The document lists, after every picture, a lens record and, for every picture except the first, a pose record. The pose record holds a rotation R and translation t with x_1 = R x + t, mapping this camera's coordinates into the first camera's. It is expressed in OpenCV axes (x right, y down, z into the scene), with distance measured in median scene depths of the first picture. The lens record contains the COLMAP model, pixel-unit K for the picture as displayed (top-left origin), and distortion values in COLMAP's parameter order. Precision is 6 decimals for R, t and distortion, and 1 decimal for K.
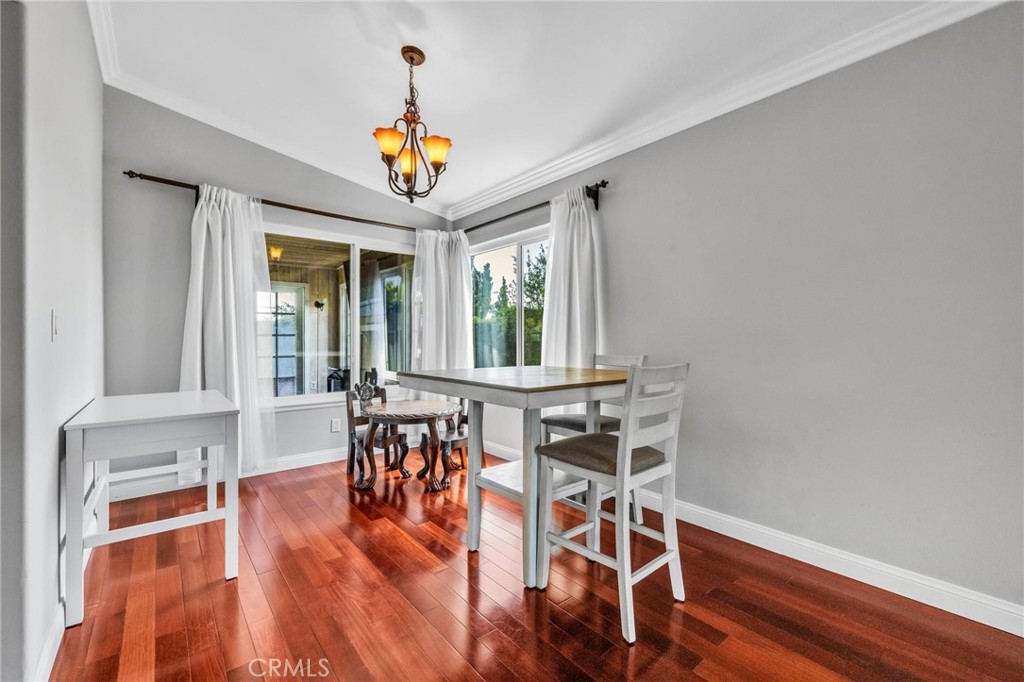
lens RADIAL K [[423.9, 0, 515.5], [0, 423.9, 335.9], [0, 0, 1]] dist [-0.000205, 0.000003]
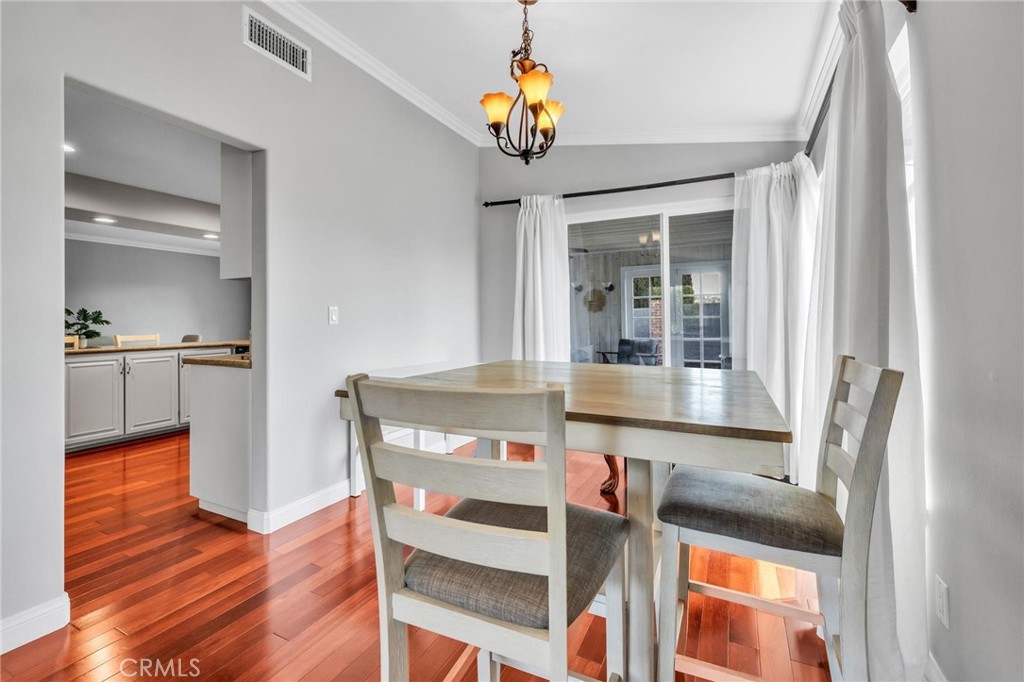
lens RADIAL K [[434.4, 0, 515.2], [0, 434.4, 316.2], [0, 0, 1]] dist [-0.001963, -0.000274]
pose [[0.389600, -0.006384, -0.920962, 0.403420], [0.002191, 0.999980, -0.006004, -0.000936], [0.920981, 0.000321, 0.389606, 0.466274]]
